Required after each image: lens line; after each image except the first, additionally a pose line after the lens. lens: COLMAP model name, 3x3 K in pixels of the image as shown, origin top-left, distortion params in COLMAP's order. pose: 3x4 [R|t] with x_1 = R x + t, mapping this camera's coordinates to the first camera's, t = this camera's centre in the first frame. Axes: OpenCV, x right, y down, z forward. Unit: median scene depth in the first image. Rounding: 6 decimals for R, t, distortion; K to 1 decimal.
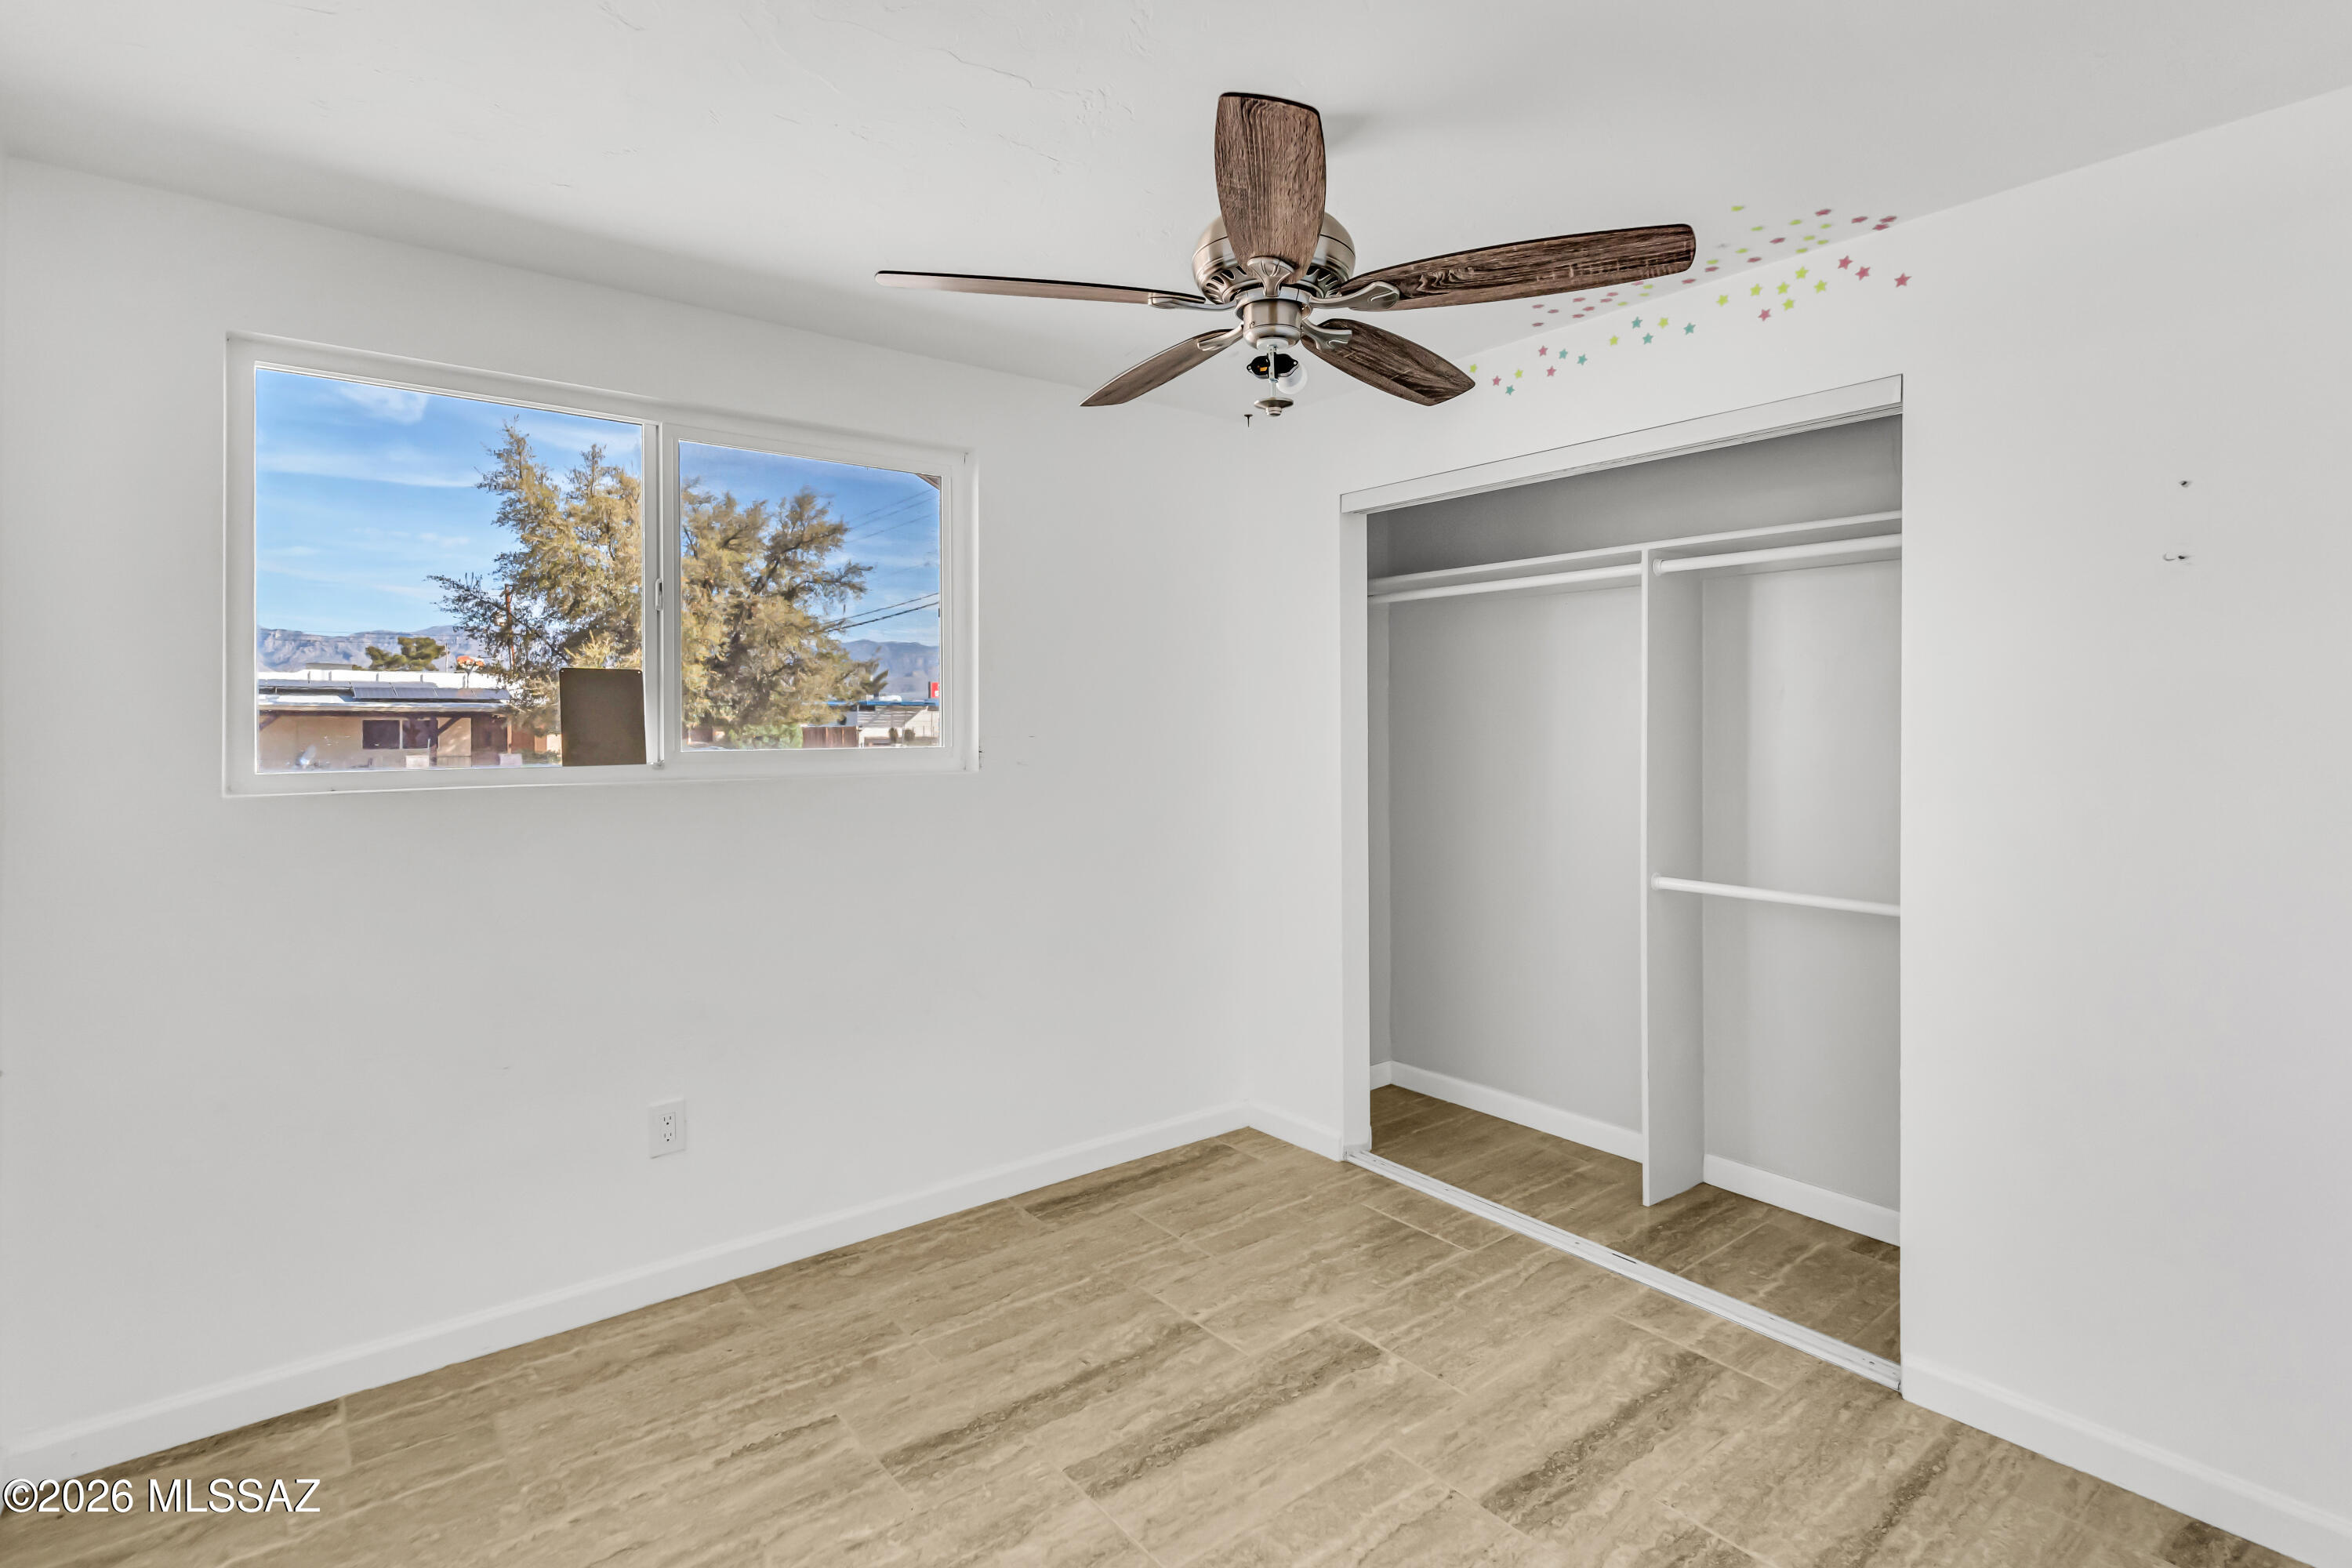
lens RADIAL K [[1129.2, 0, 1177.6], [0, 1129.2, 762.9], [0, 0, 1]] dist [0.003597, 0.001561]
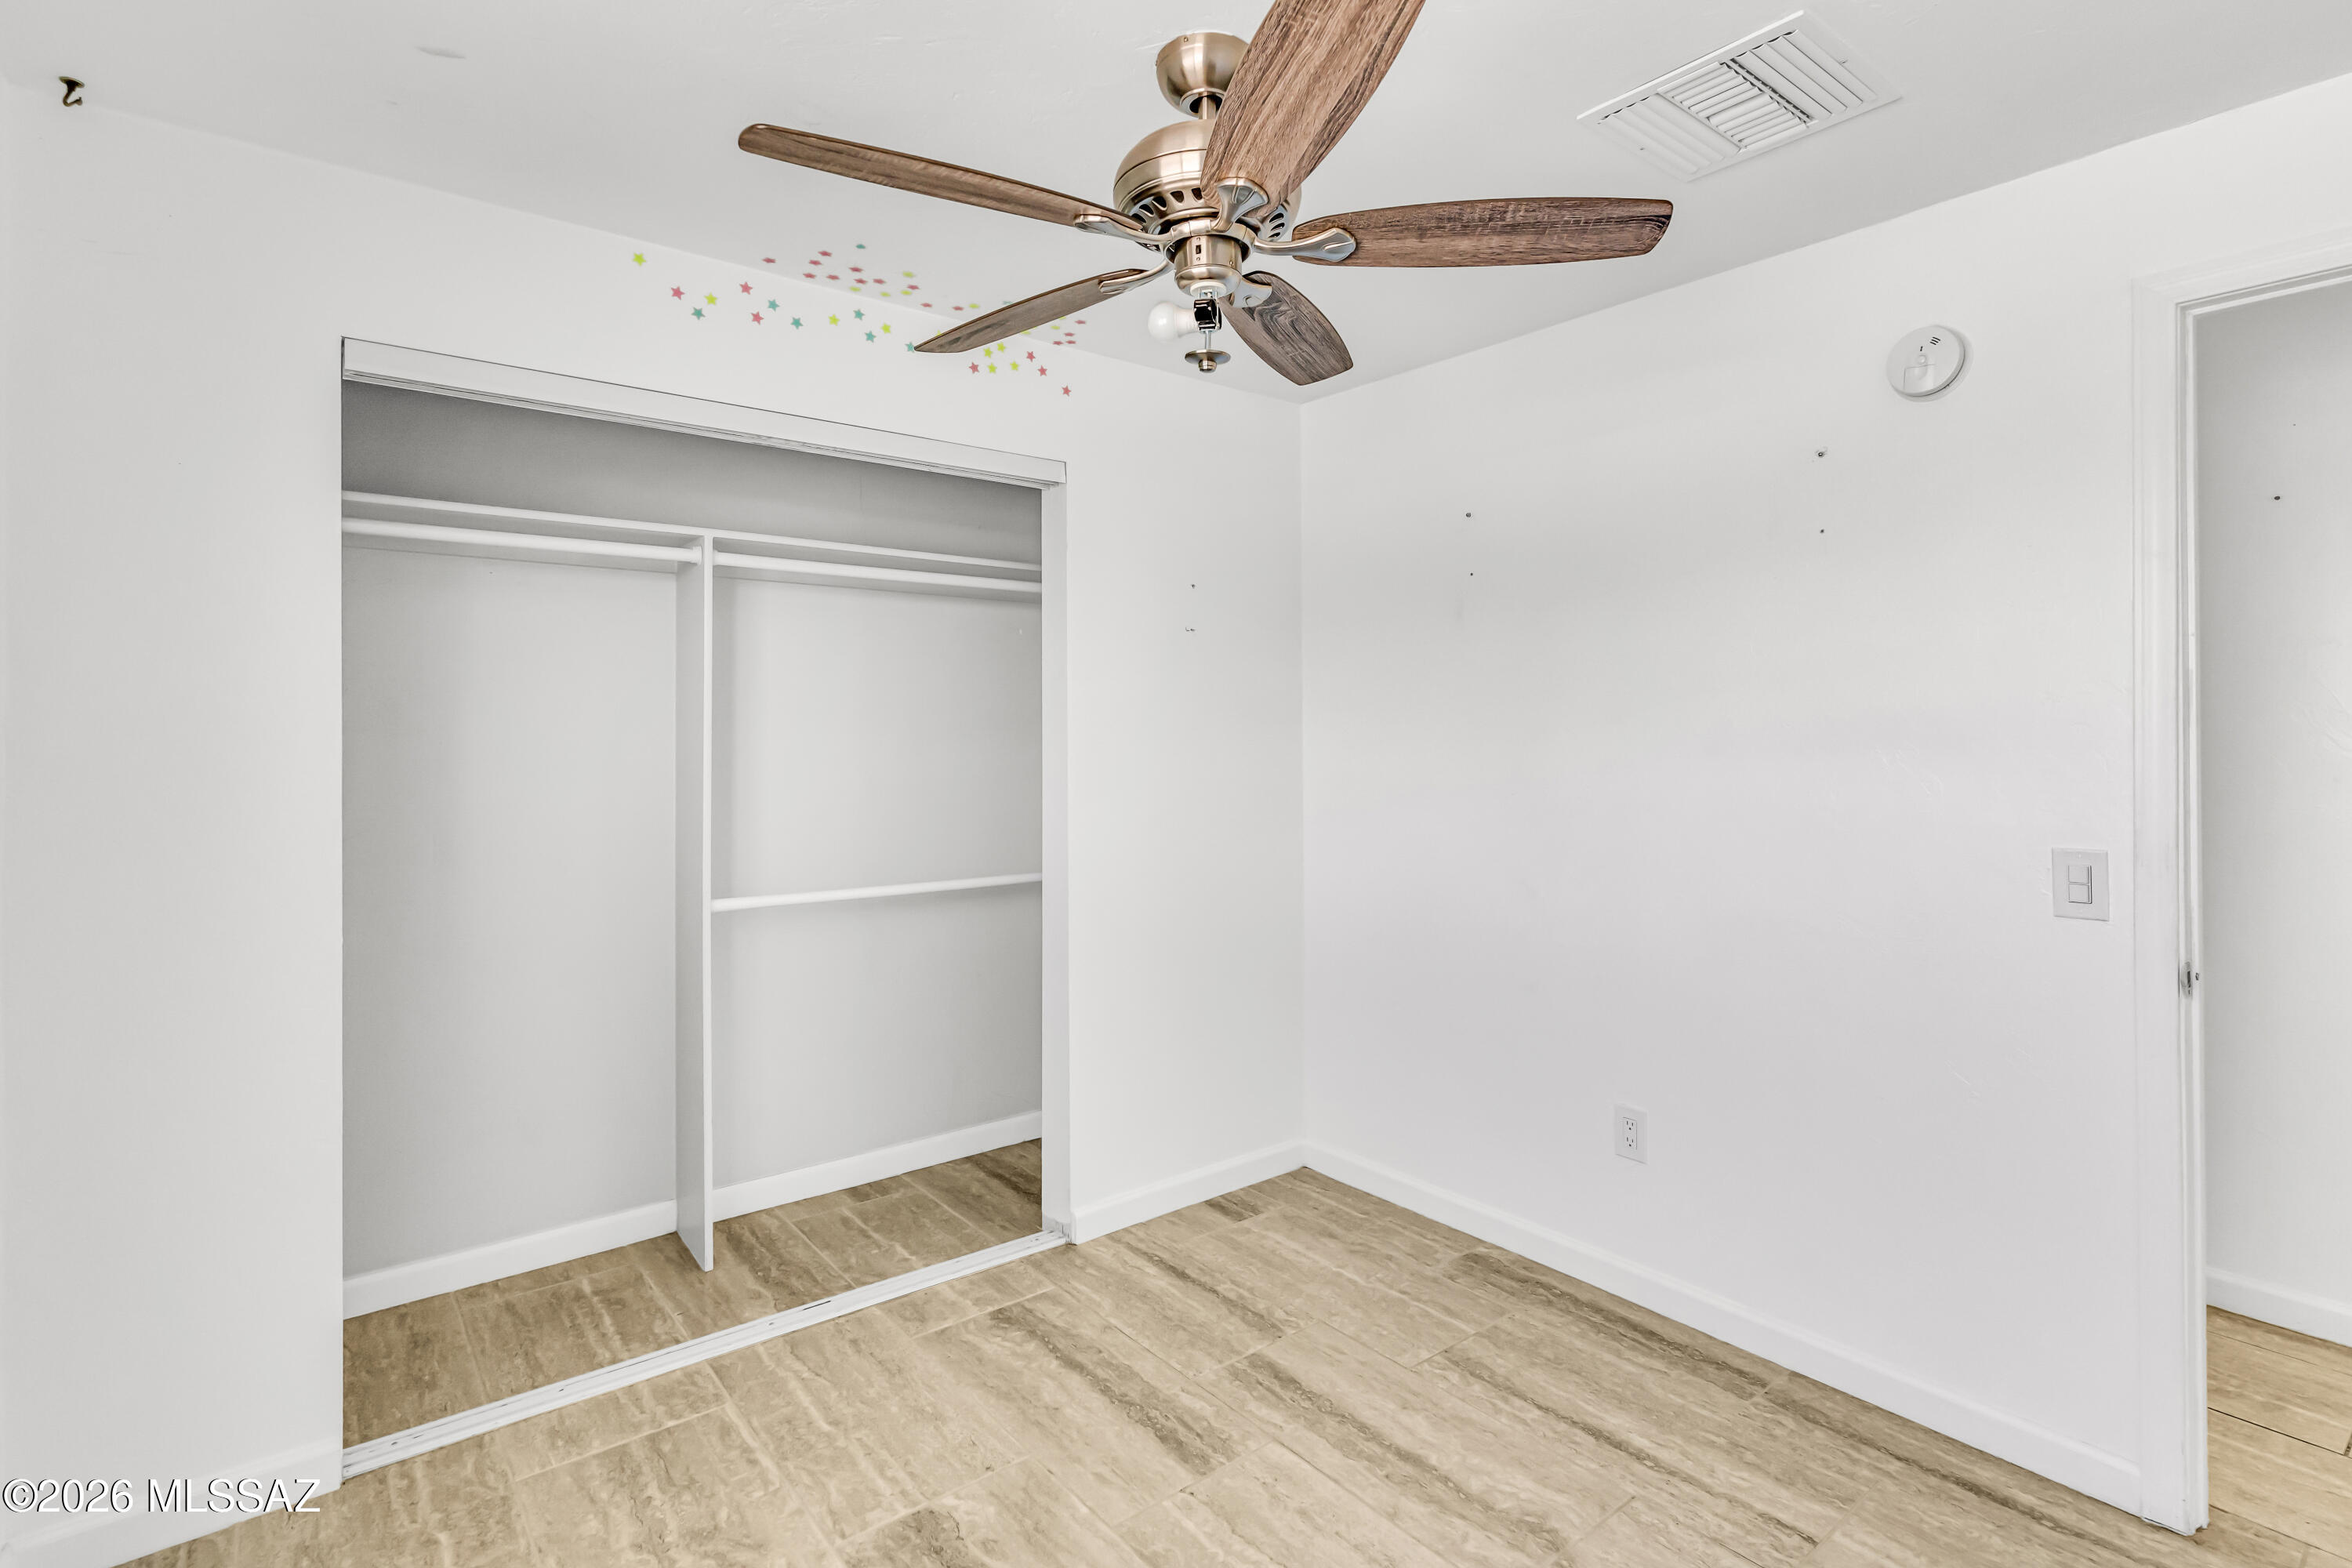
lens RADIAL K [[1129.2, 0, 1177.6], [0, 1129.2, 762.9], [0, 0, 1]] dist [0.003597, 0.001561]
pose [[0.008184, -0.026024, 0.999628, -0.590265], [0.036702, 0.998996, 0.025707, -0.023364], [-0.999293, 0.036478, 0.009131, 0.768656]]
